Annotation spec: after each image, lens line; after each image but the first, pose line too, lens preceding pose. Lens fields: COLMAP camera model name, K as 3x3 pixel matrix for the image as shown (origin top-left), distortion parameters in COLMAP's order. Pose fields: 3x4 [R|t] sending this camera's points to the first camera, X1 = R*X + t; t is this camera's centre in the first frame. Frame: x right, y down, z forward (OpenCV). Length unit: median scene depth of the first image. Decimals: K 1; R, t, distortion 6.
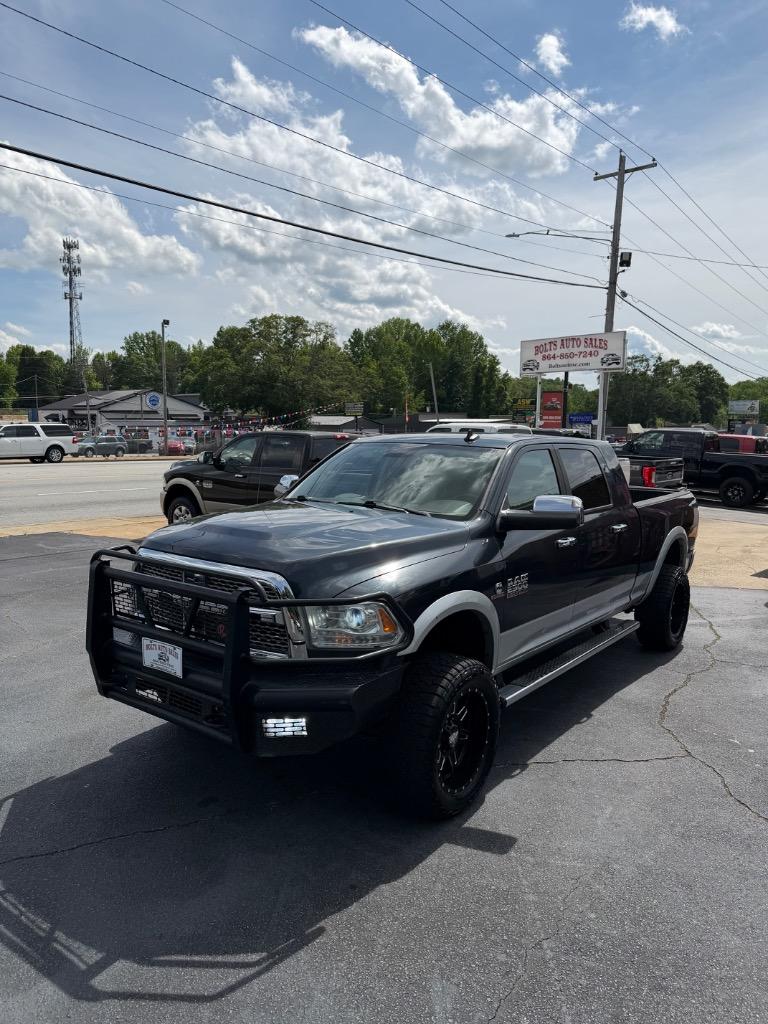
lens RADIAL K [[719.0, 0, 387.3], [0, 719.0, 503.6], [0, 0, 1]] dist [0.079538, -0.103383]
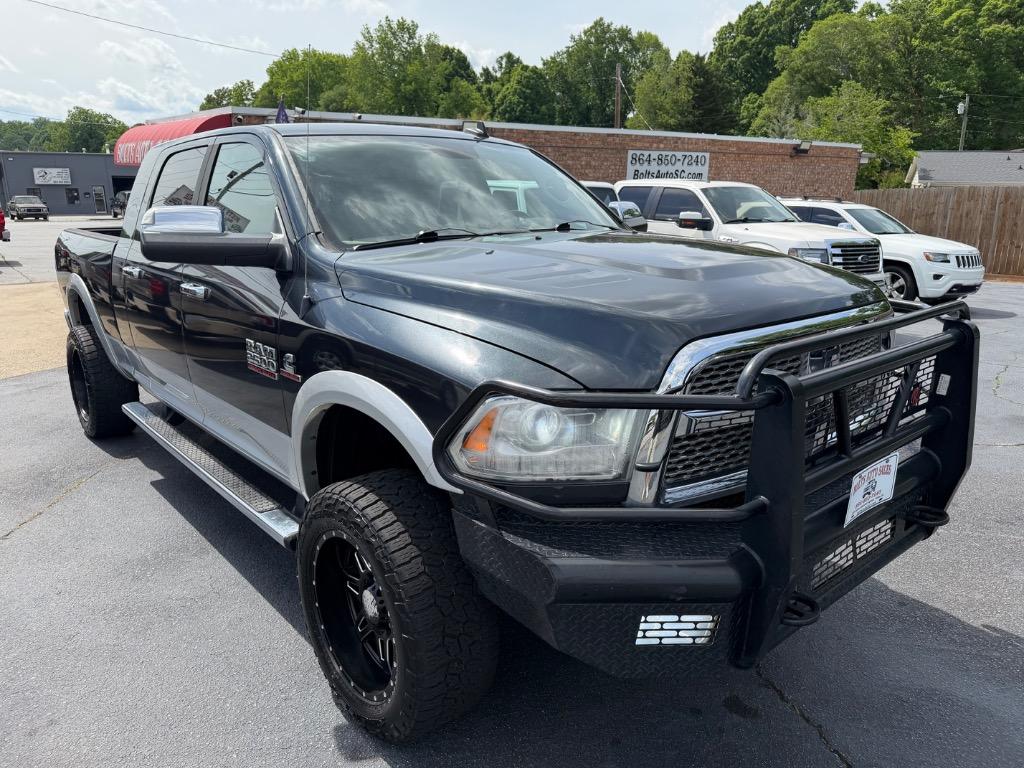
lens RADIAL K [[732.7, 0, 514.6], [0, 732.7, 397.4], [0, 0, 1]] dist [0.025787, -0.041107]
pose [[0.209160, -0.277635, 0.937641, -0.562577], [0.105633, 0.959653, 0.260590, -0.023432], [-0.972159, 0.044541, 0.230049, 0.718470]]
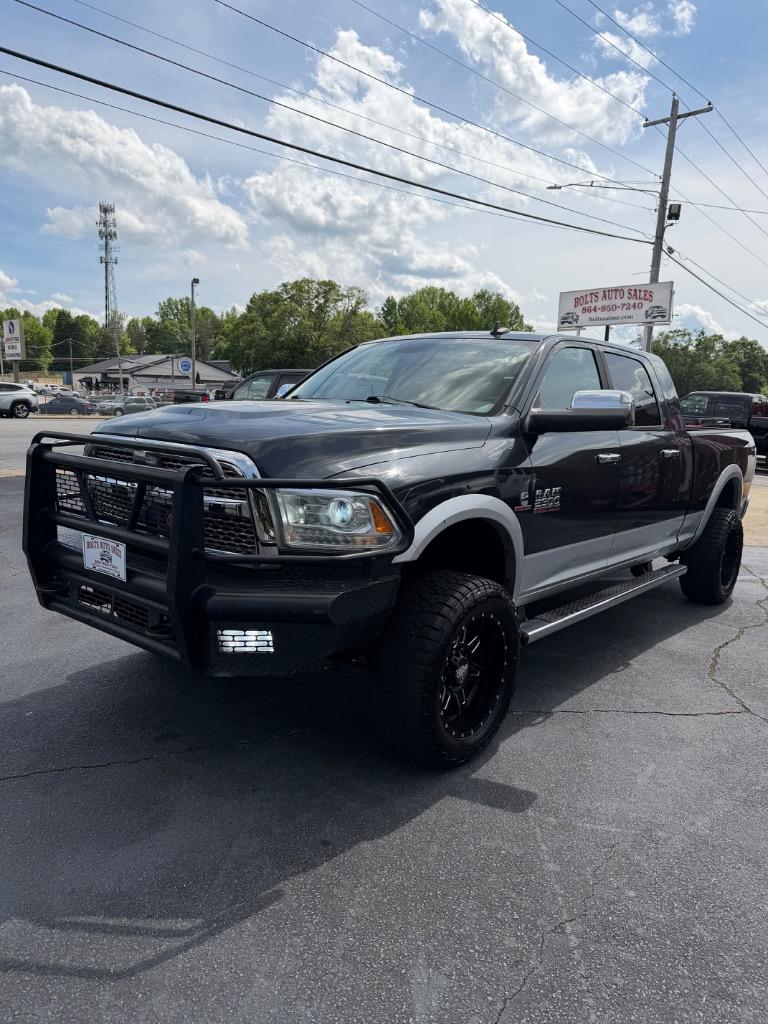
lens RADIAL K [[721.3, 0, 386.1], [0, 721.3, 505.9], [0, 0, 1]] dist [0.067808, -0.089969]
pose [[0.998731, 0.029384, -0.040906, 0.022946], [-0.027733, 0.998800, 0.040366, 0.071494], [0.042043, -0.039180, 0.998347, 0.127829]]
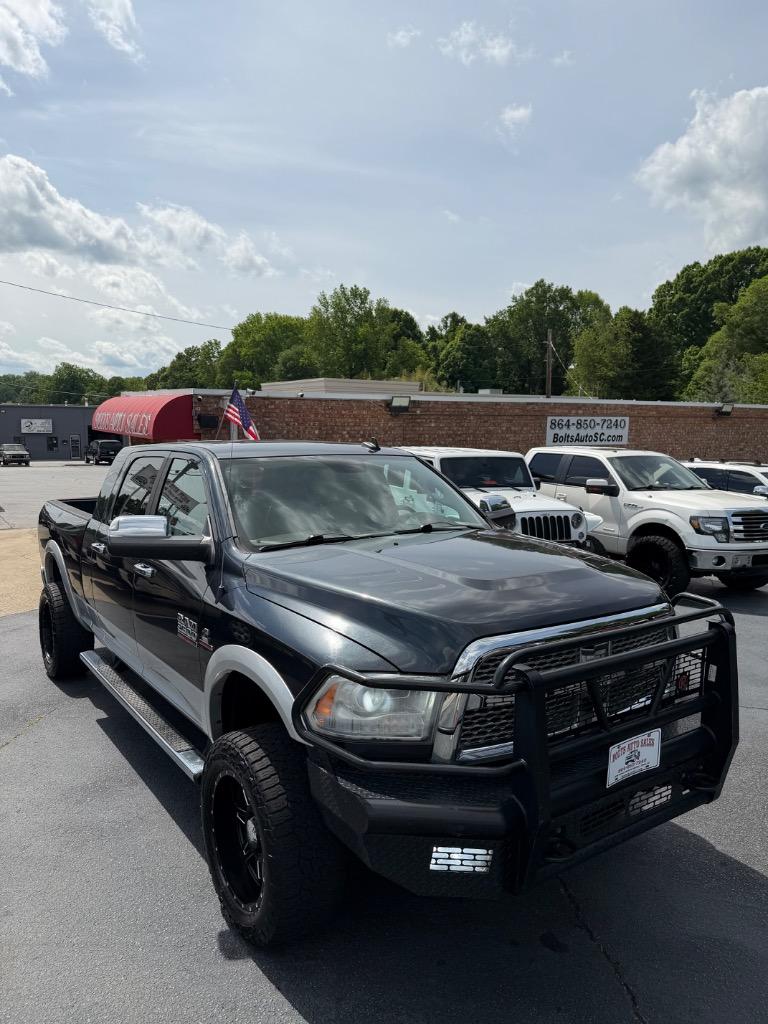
lens RADIAL K [[726.8, 0, 379.2], [0, 726.8, 516.4], [0, 0, 1]] dist [0.105579, -0.192887]
pose [[0.314501, -0.117372, 0.941973, -0.669706], [0.101686, 0.990782, 0.089503, -0.076164], [-0.943795, 0.067637, 0.323537, 0.623066]]
